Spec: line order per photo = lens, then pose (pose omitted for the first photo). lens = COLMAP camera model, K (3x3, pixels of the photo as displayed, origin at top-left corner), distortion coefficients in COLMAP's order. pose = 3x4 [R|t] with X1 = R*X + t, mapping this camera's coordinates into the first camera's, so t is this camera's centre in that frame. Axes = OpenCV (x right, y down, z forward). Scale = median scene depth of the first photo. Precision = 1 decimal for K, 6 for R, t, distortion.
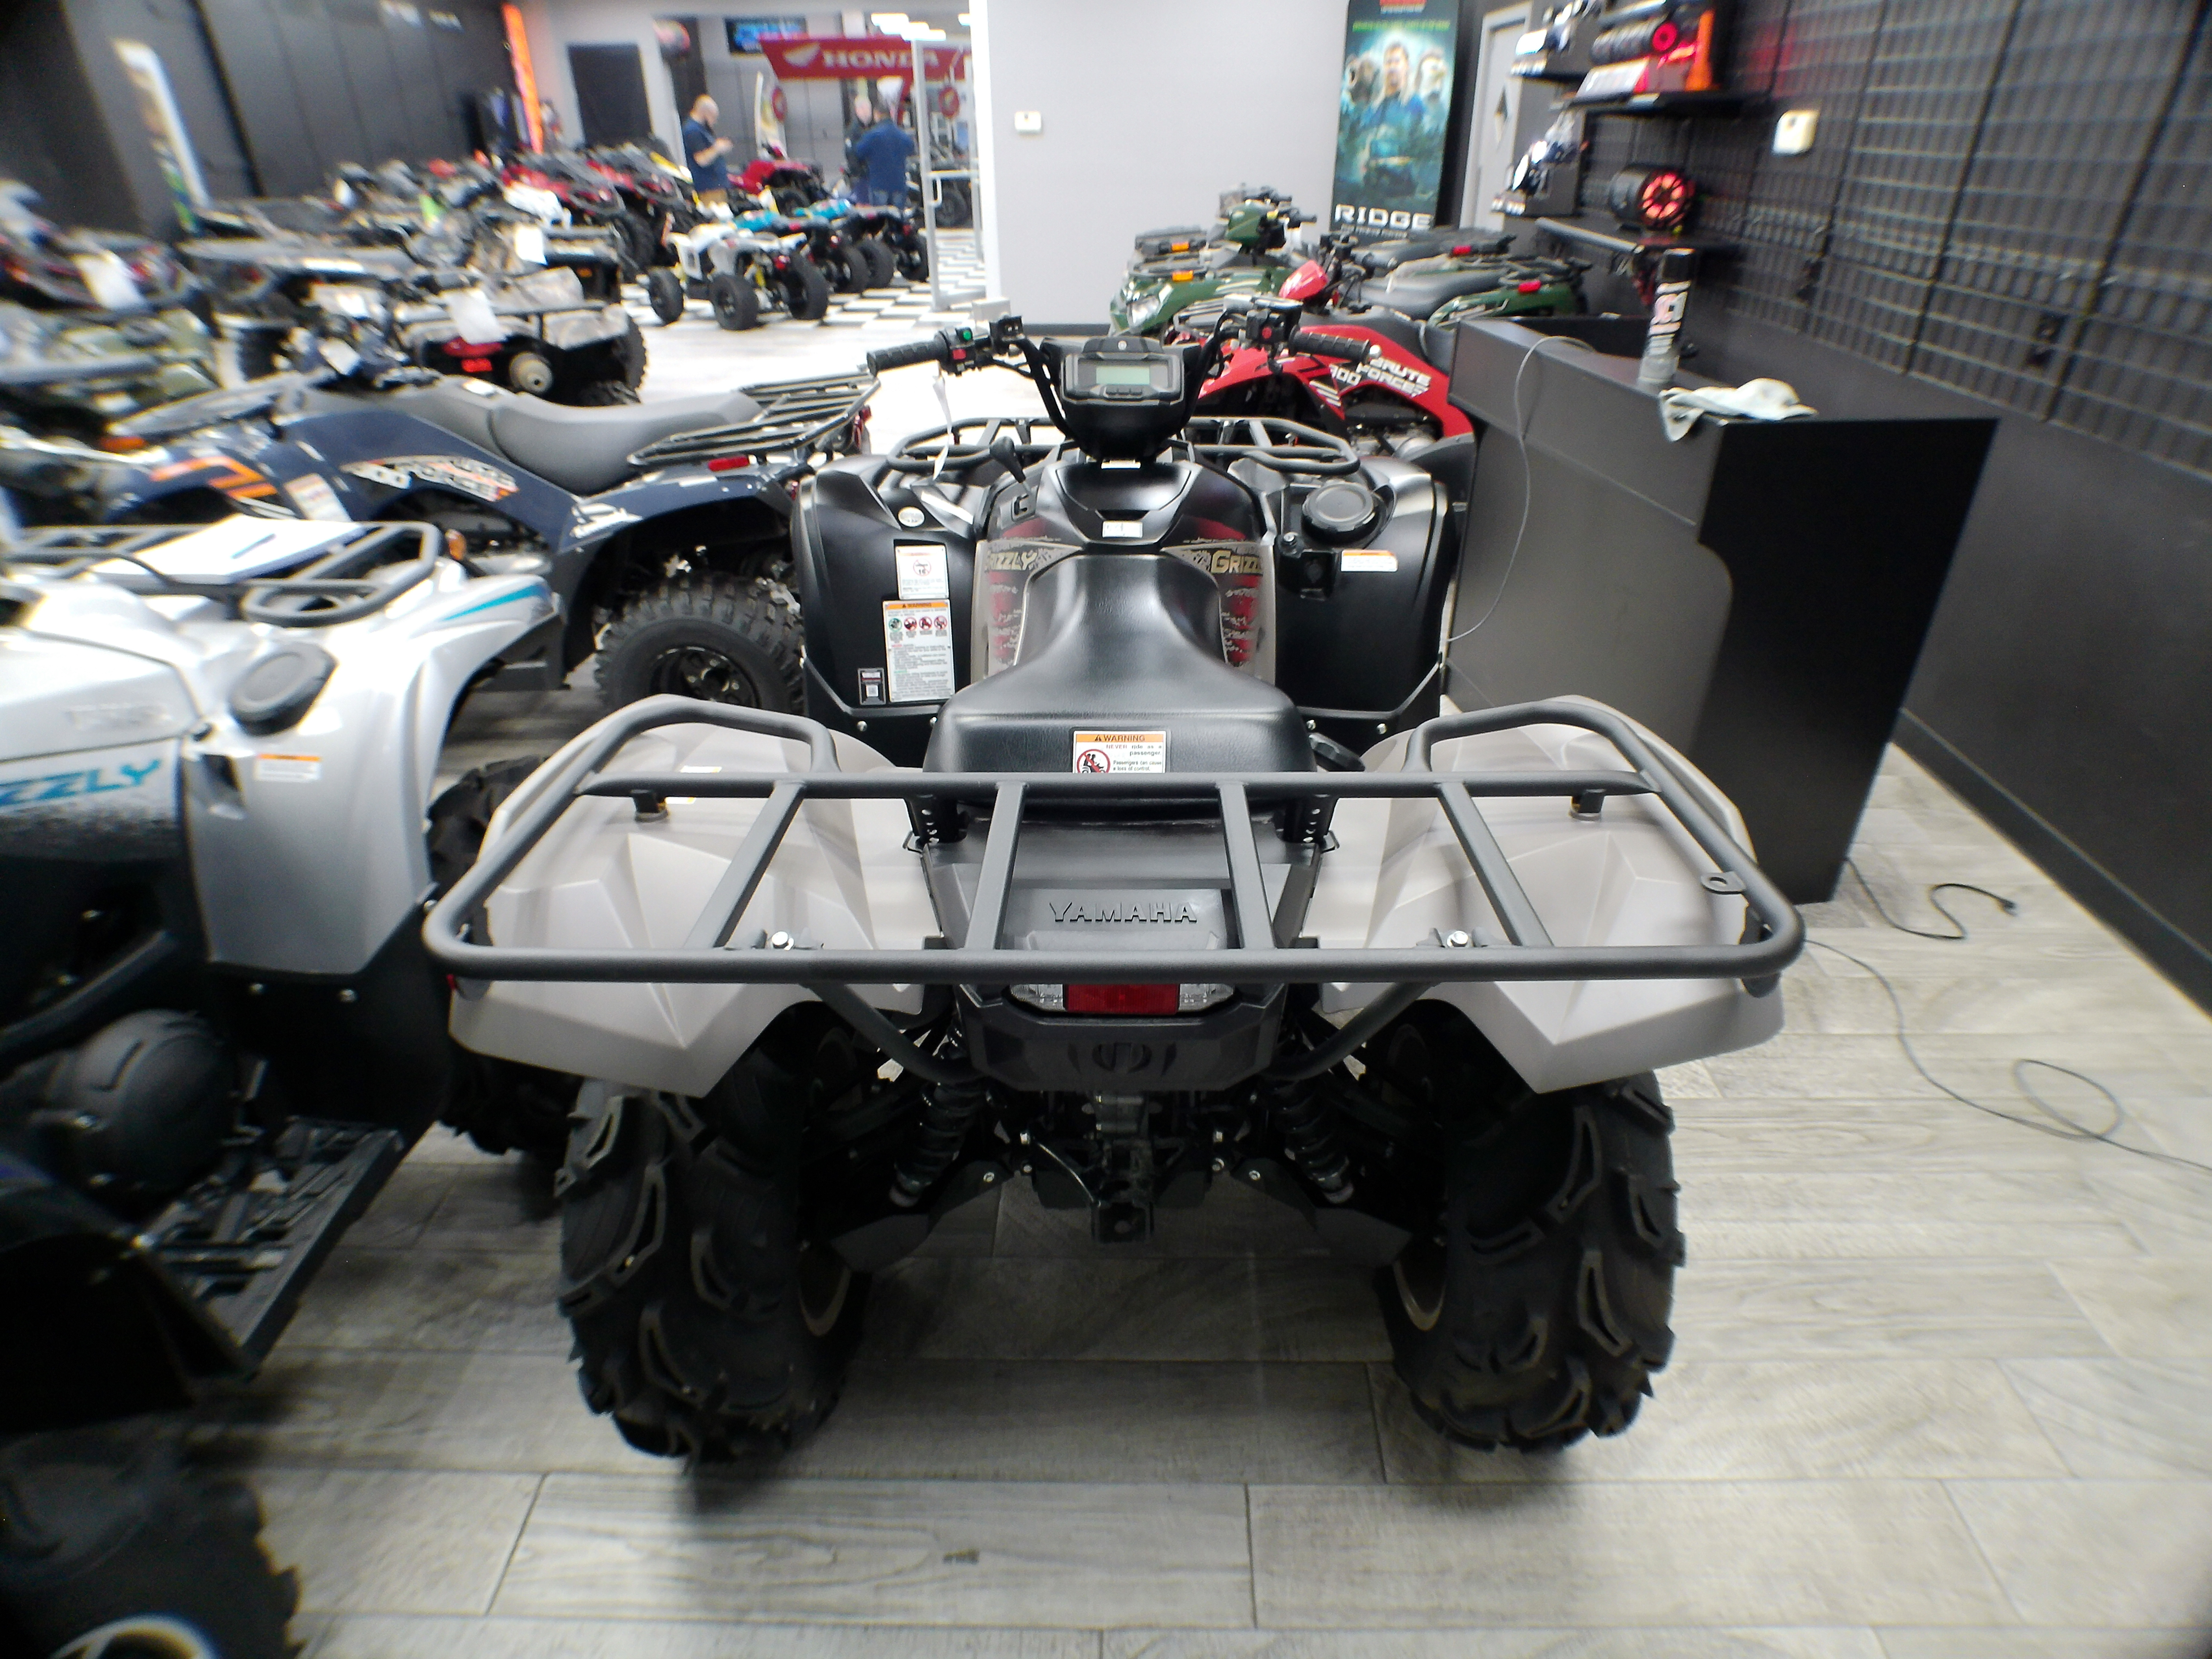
lens RADIAL K [[1208.8, 0, 1120.9], [0, 1208.8, 838.8], [0, 0, 1]] dist [-0.059257, 0.022356]
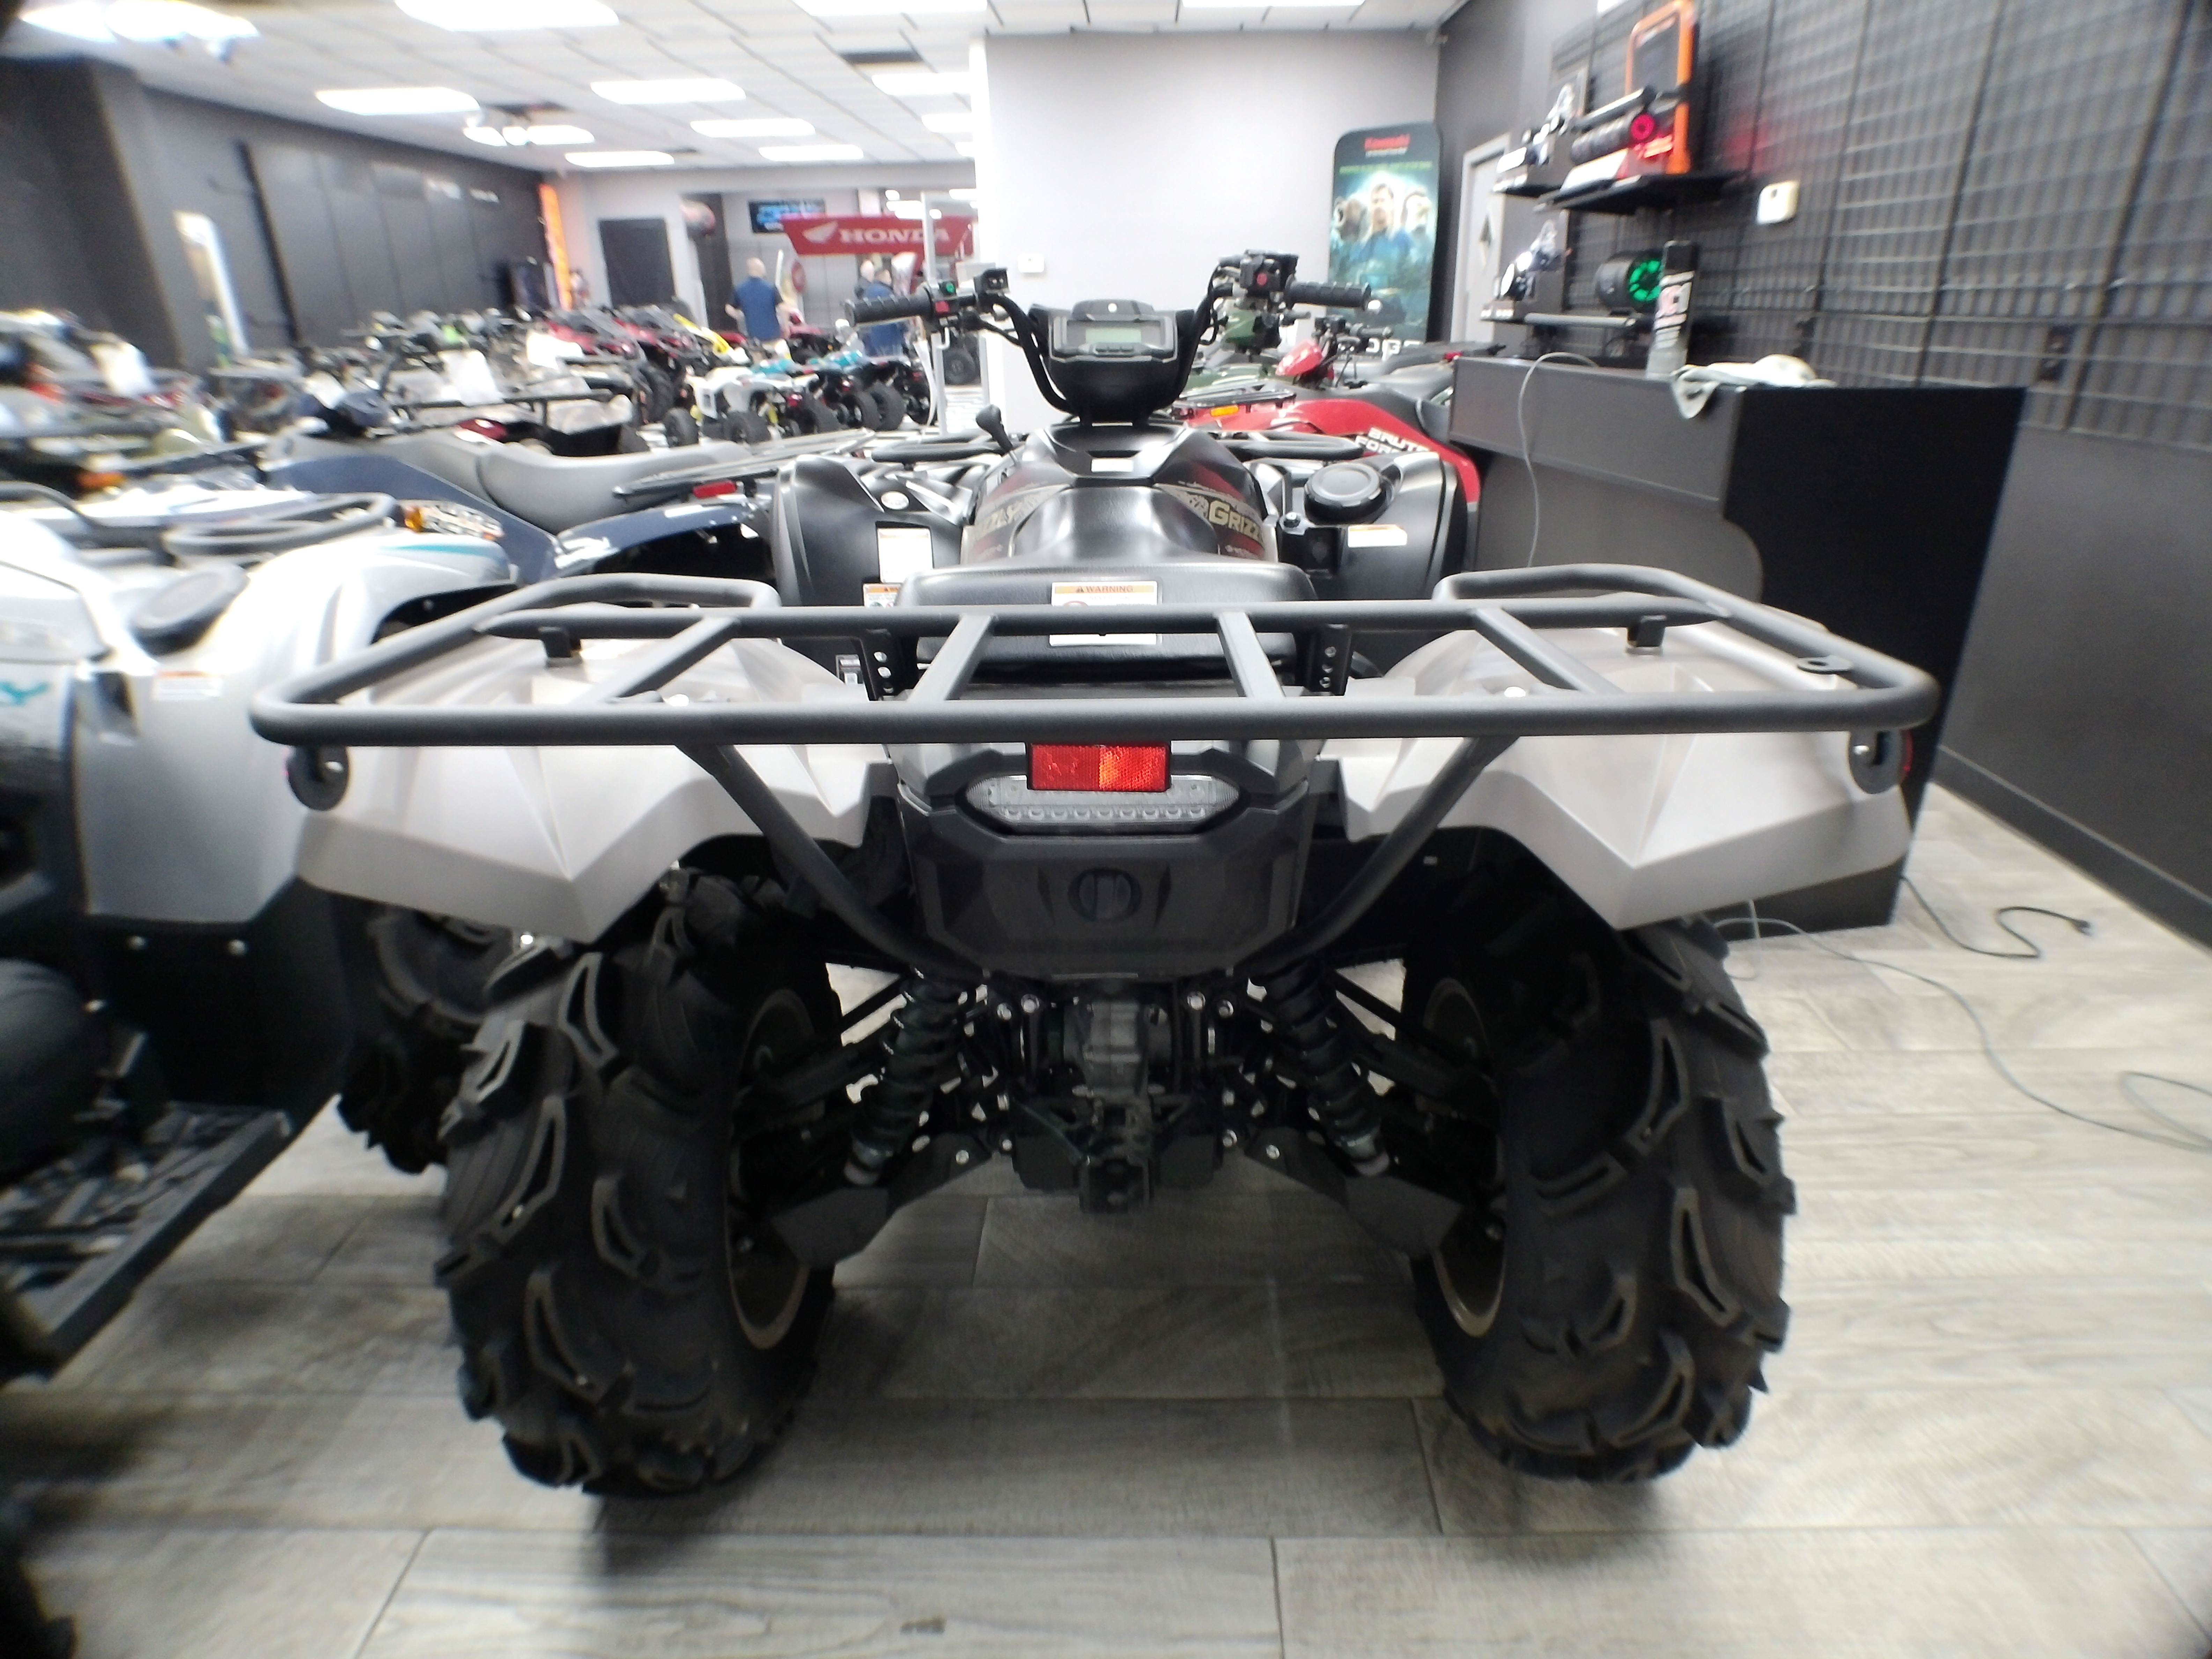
lens RADIAL K [[1208.8, 0, 1120.9], [0, 1208.8, 838.8], [0, 0, 1]] dist [-0.059257, 0.022356]
pose [[0.999899, -0.012090, -0.007495, 0.010202], [0.011029, 0.991676, -0.128282, 0.137567], [0.008984, 0.128186, 0.991709, 0.100879]]
